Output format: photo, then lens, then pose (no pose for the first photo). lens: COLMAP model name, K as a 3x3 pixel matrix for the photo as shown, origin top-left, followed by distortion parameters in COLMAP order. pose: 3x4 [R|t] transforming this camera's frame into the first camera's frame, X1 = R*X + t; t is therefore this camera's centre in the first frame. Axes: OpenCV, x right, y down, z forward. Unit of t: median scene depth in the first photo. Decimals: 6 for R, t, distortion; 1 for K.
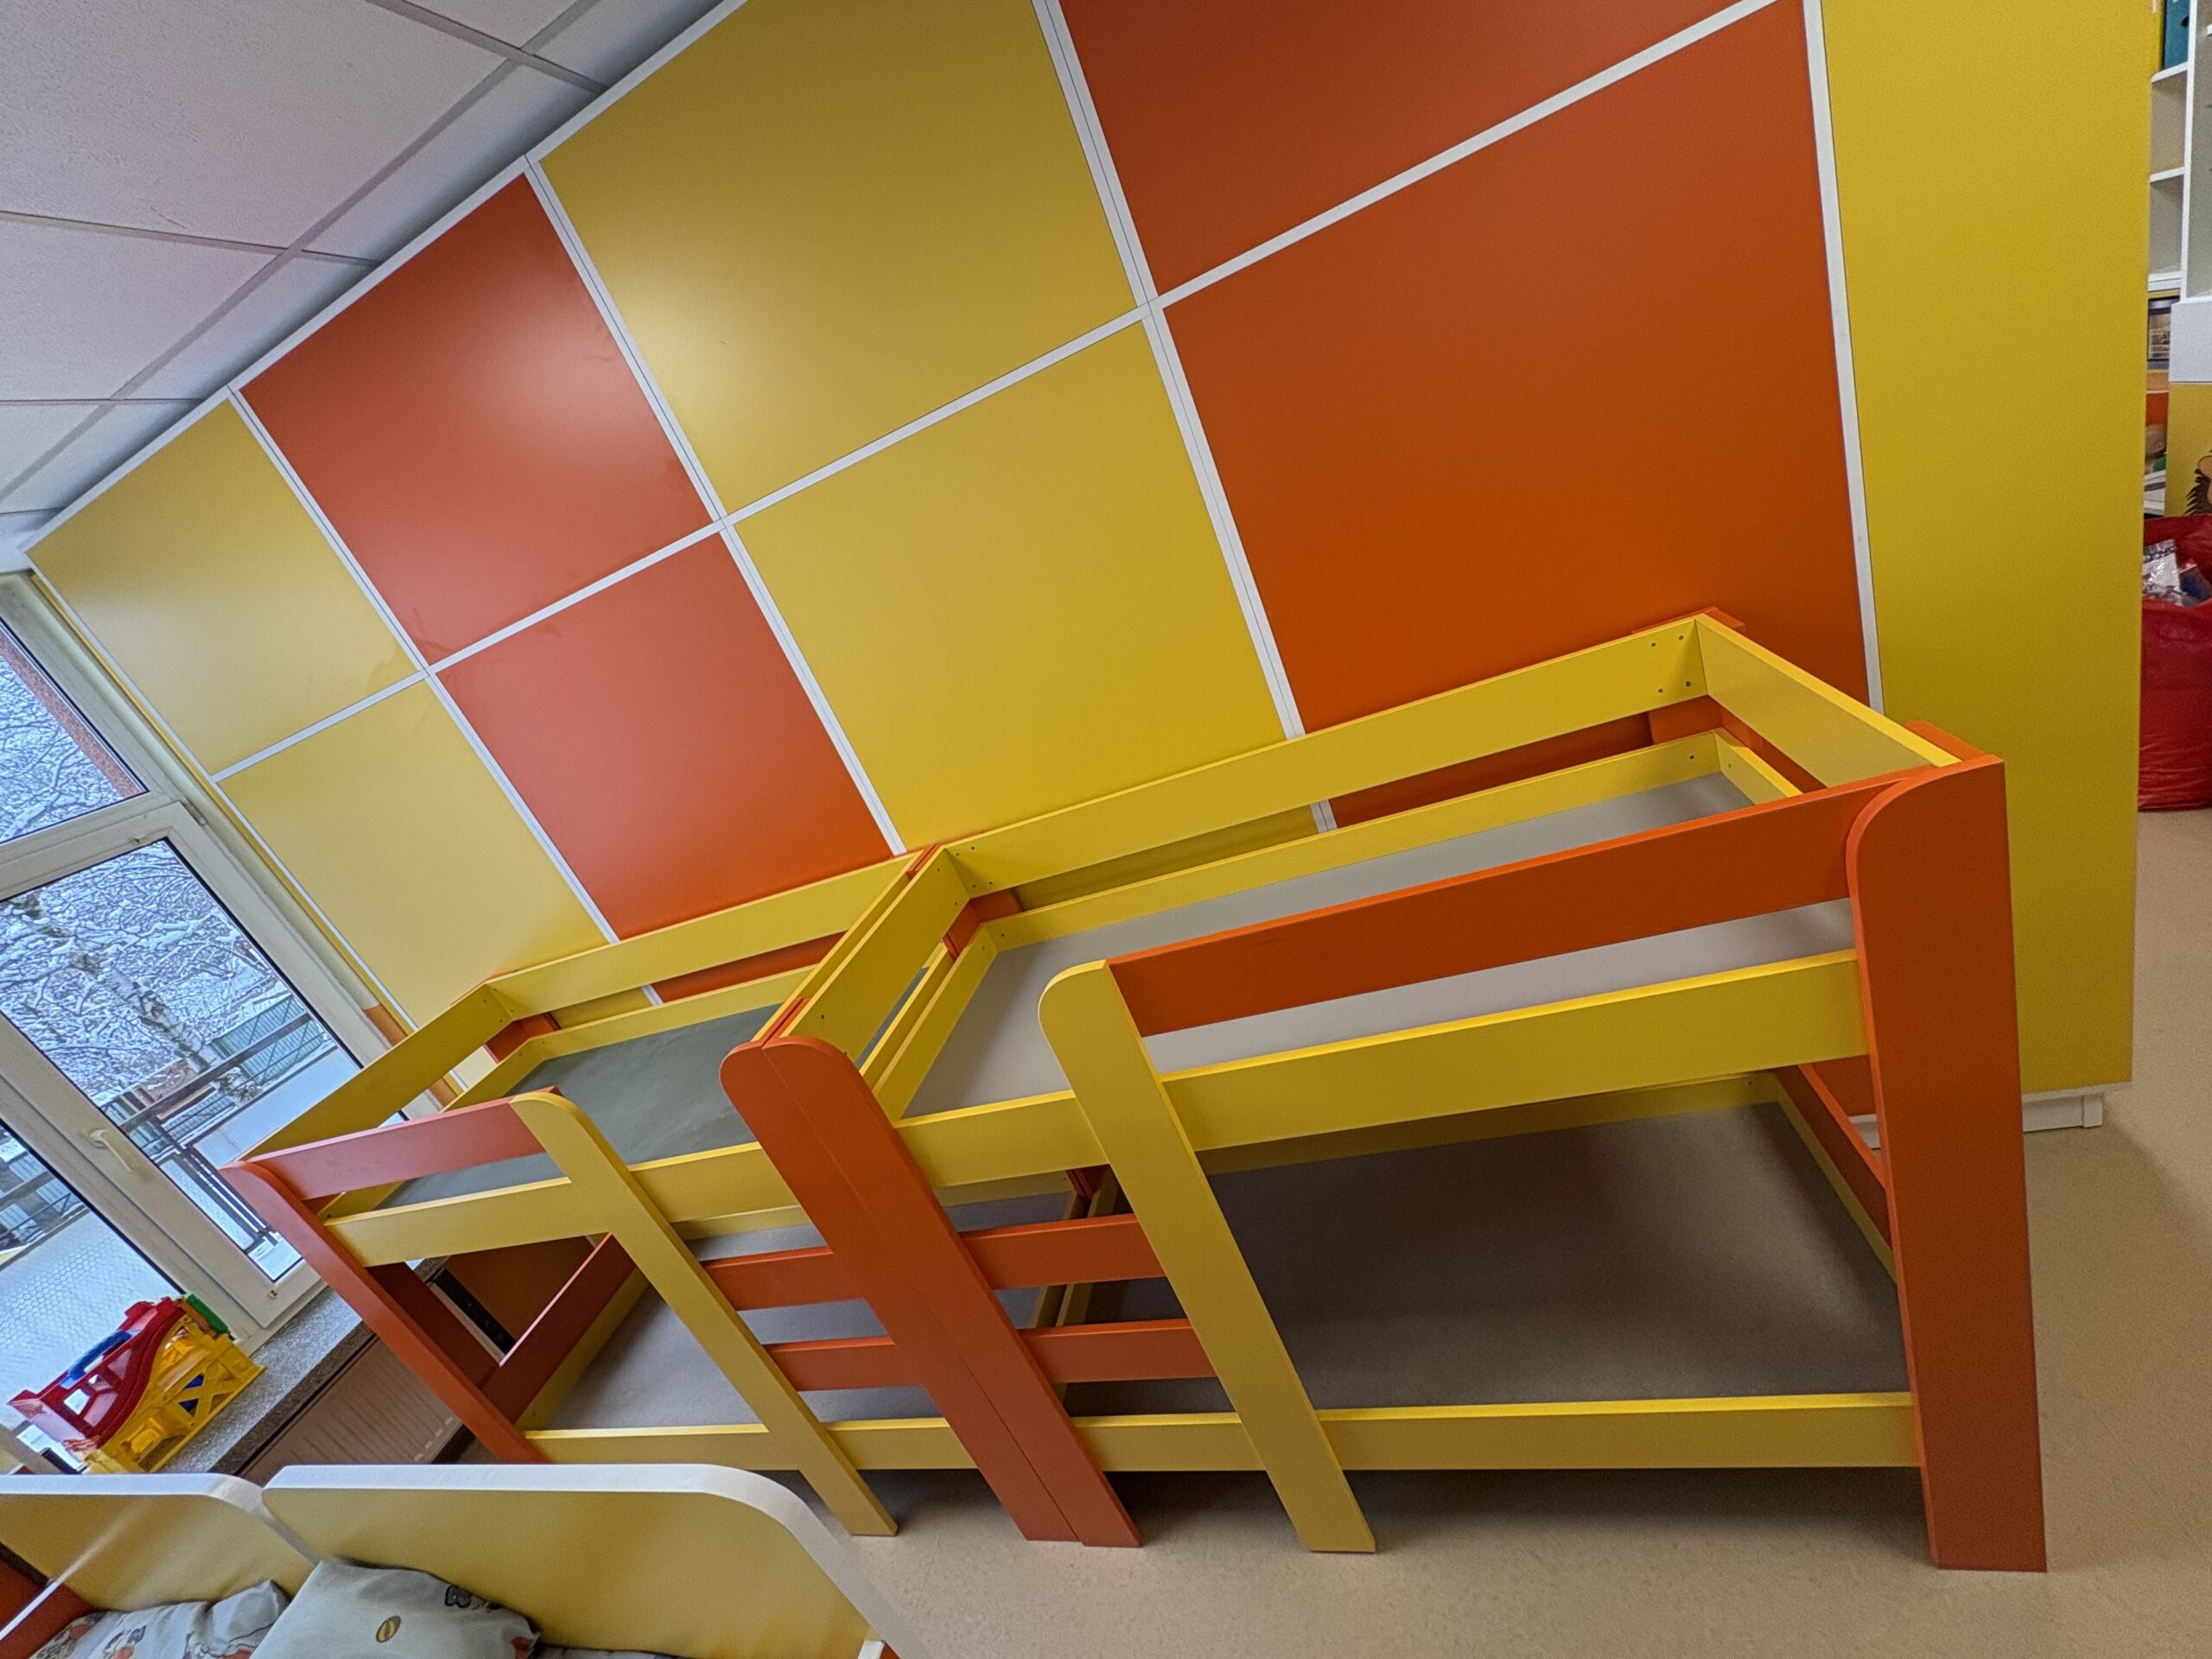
lens RADIAL K [[882.8, 0, 1104.7], [0, 882.8, 824.6], [0, 0, 1]] dist [0.003616, -0.000010]
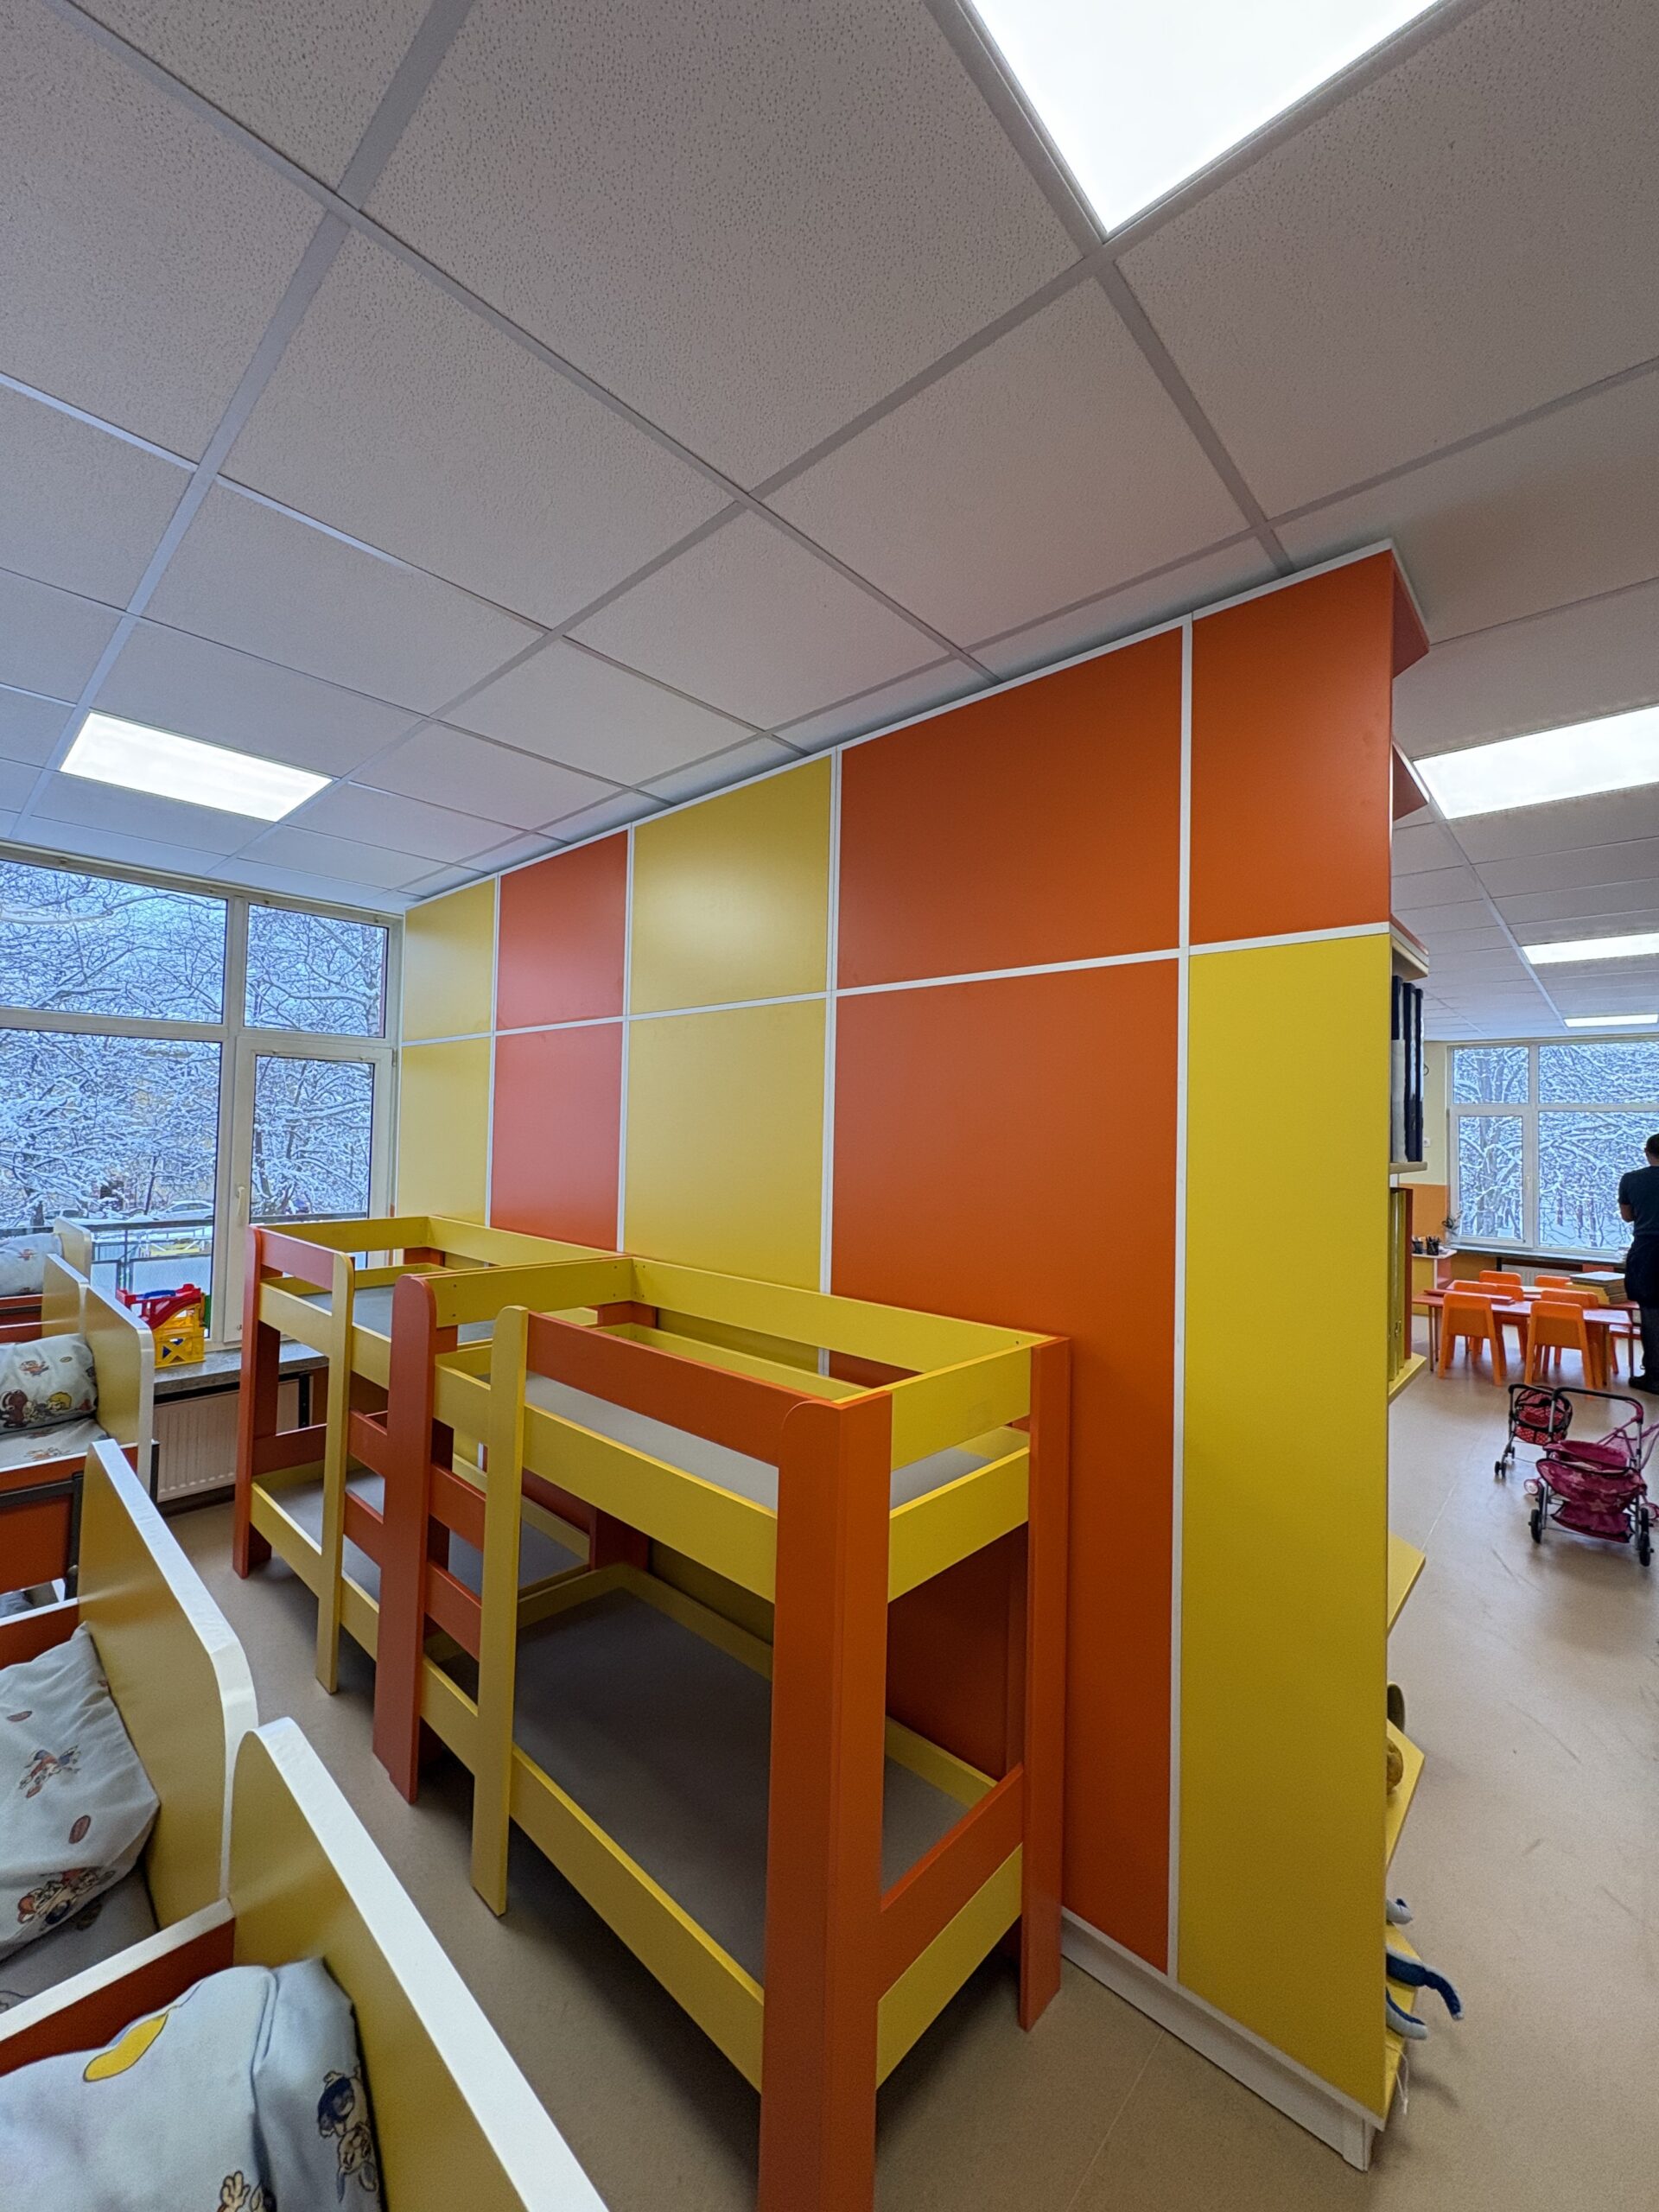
lens RADIAL K [[882.8, 0, 831.5], [0, 882.8, 1105.7], [0, 0, 1]] dist [0.003616, -0.000010]
pose [[0.797278, 0.385505, -0.464472, 0.712968], [-0.505670, 0.846764, -0.165193, -0.121035], [0.329616, 0.366574, 0.870044, -0.260139]]
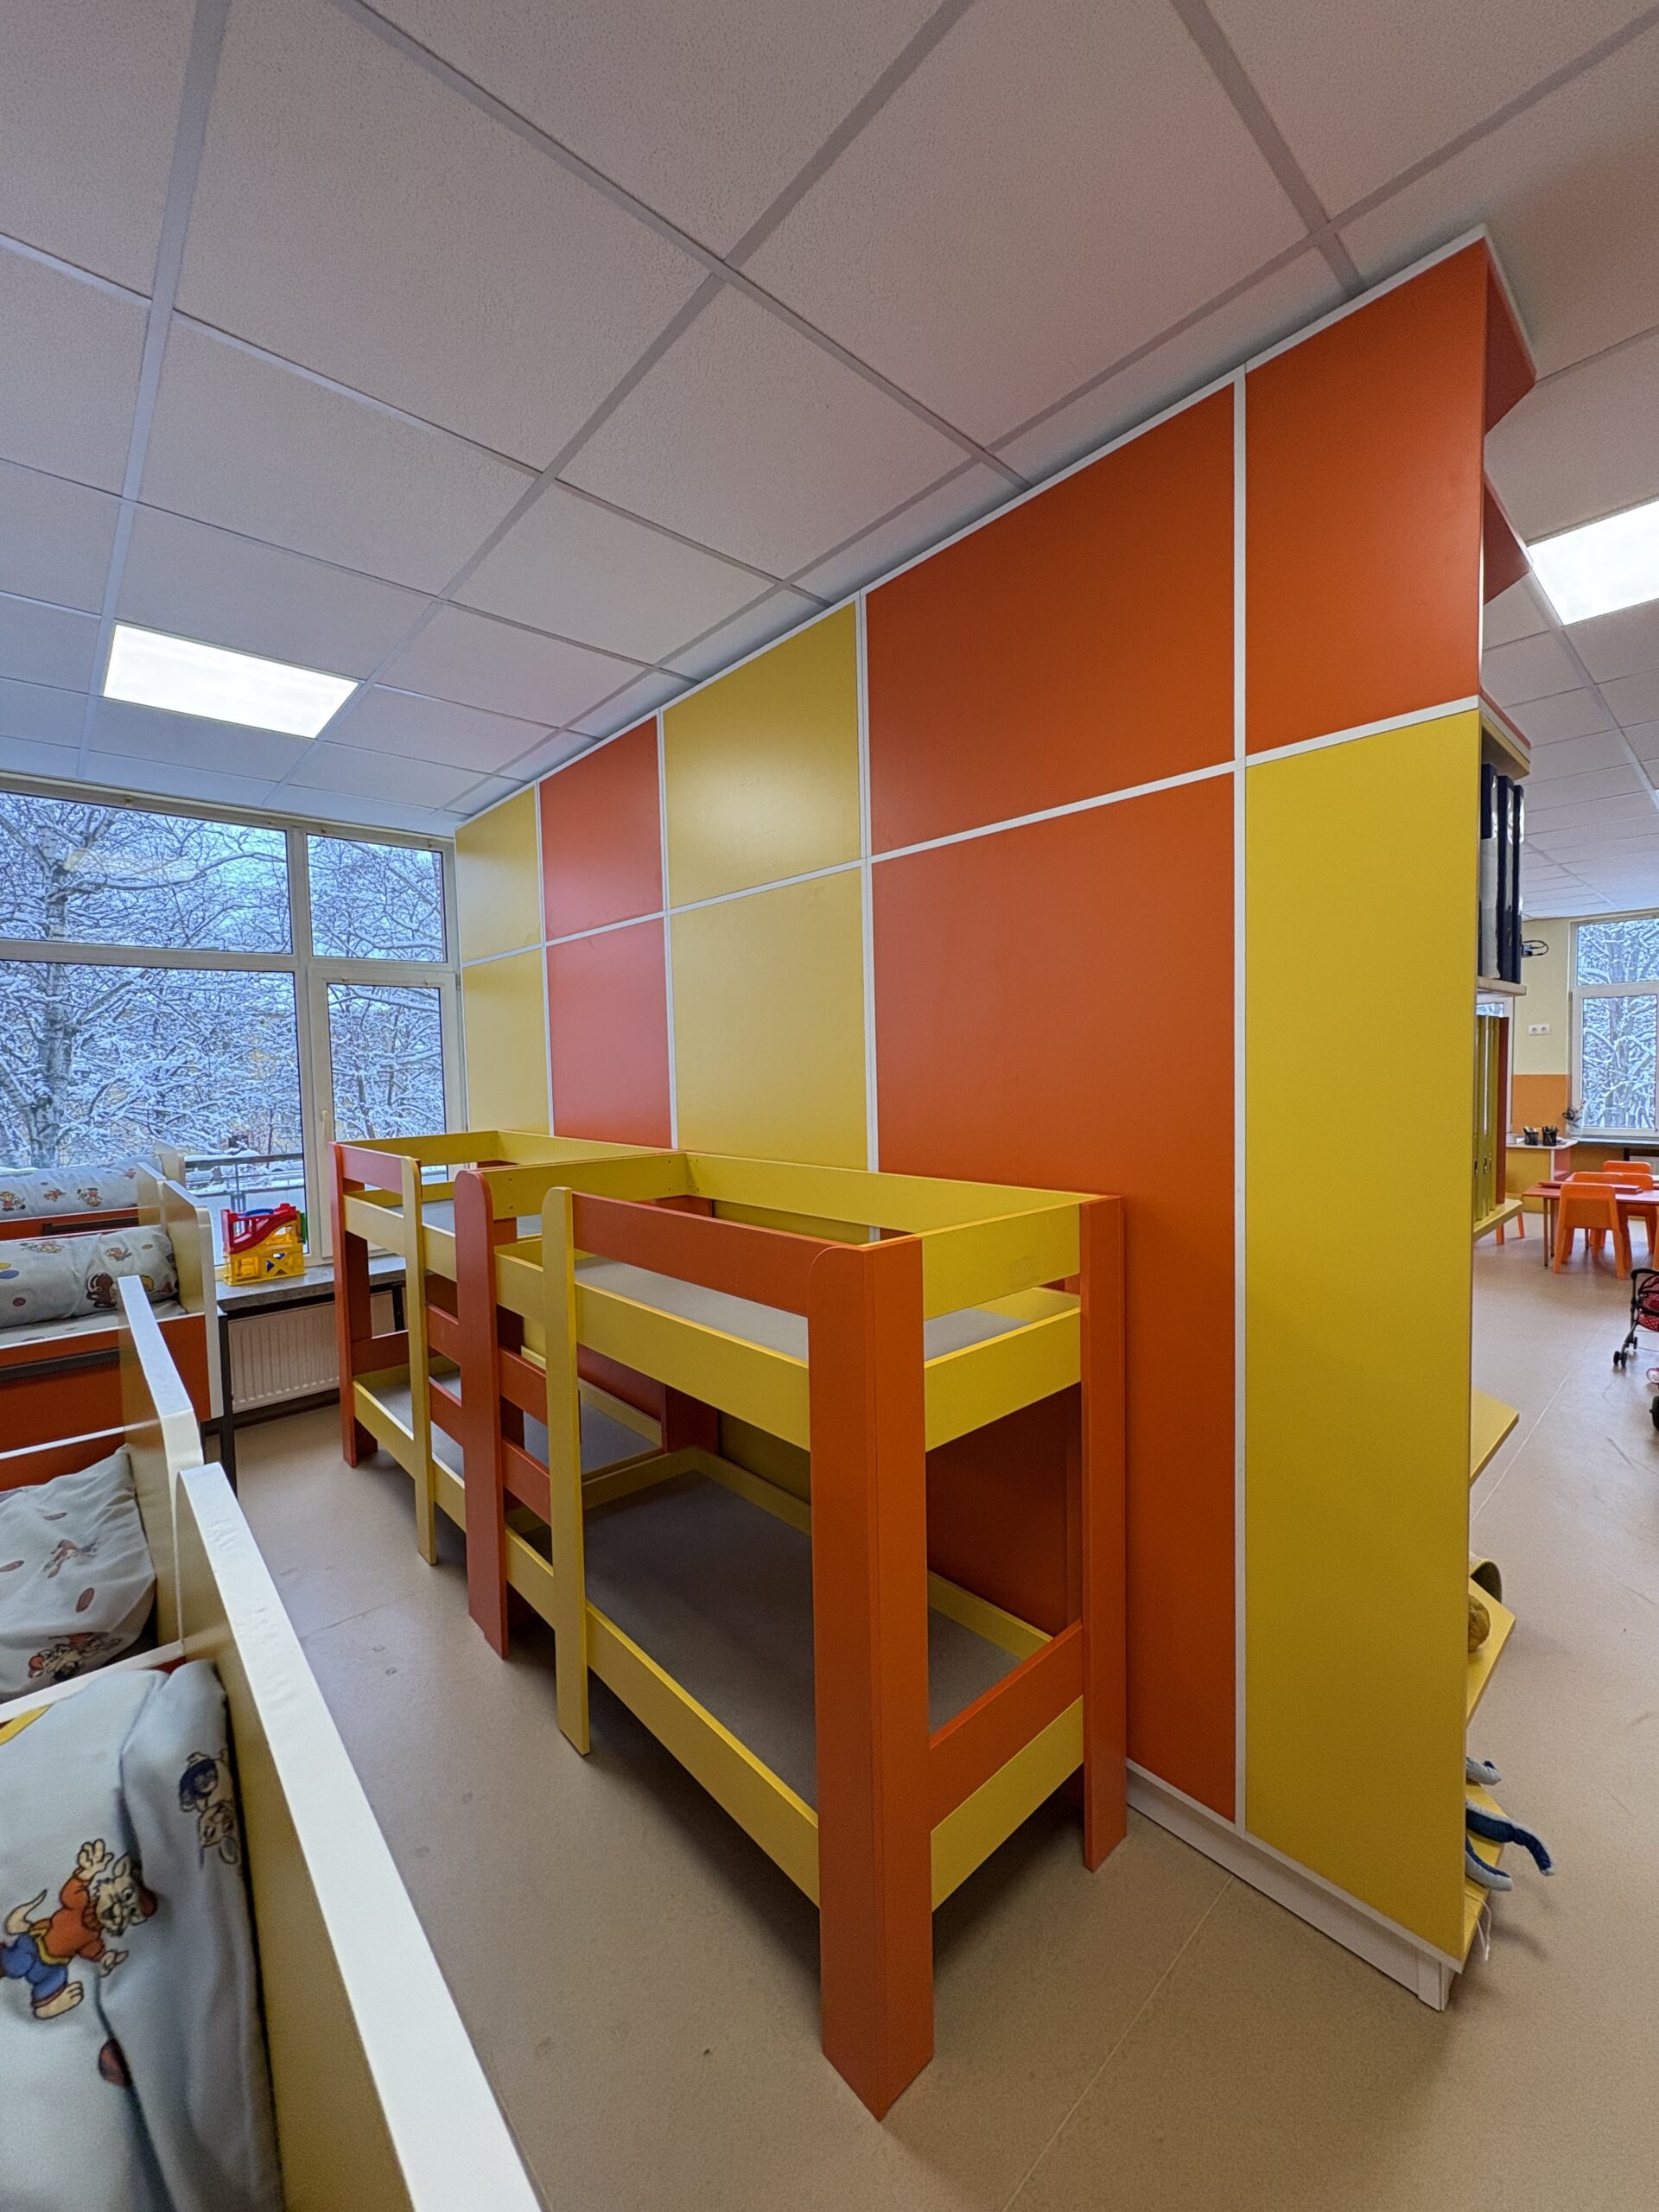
lens RADIAL K [[882.8, 0, 831.5], [0, 882.8, 1105.7], [0, 0, 1]] dist [0.003616, -0.000010]
pose [[0.771305, 0.387984, -0.504536, 0.766167], [-0.476922, 0.877255, -0.054490, -0.083672], [0.421465, 0.282653, 0.861669, -0.178893]]
